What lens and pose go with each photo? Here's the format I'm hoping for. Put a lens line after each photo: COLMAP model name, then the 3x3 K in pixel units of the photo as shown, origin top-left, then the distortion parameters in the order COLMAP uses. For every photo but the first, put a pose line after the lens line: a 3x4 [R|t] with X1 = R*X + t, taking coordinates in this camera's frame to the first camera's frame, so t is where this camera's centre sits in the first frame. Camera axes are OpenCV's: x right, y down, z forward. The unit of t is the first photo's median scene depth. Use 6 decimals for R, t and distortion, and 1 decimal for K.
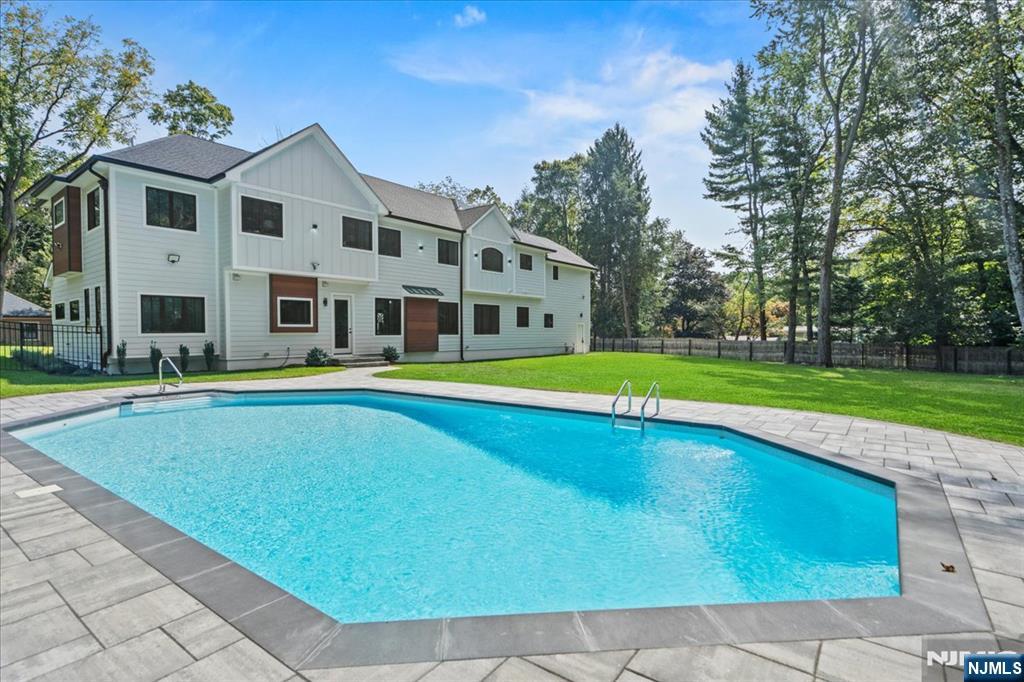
lens RADIAL K [[484.1, 0, 511.2], [0, 484.1, 347.2], [0, 0, 1]] dist [0.001291, 0.000093]
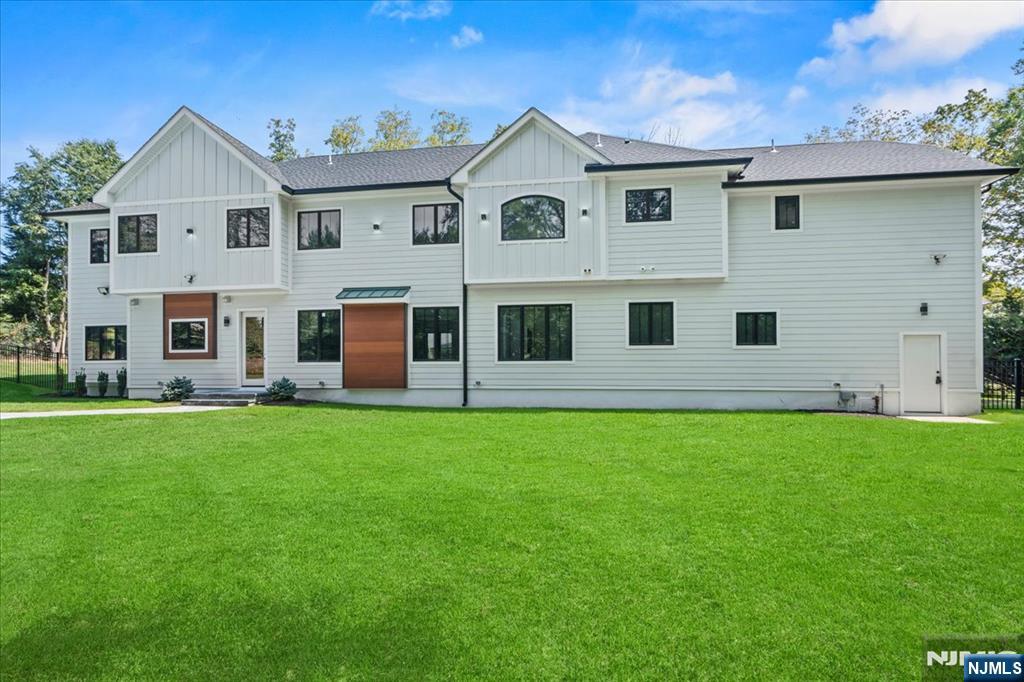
lens RADIAL K [[484.1, 0, 511.2], [0, 484.1, 347.2], [0, 0, 1]] dist [0.001291, 0.000093]
pose [[0.504596, -0.028280, -0.862892, 0.460934], [-0.022105, 0.998713, -0.045658, -0.020091], [0.863073, 0.042113, 0.503321, 0.843967]]
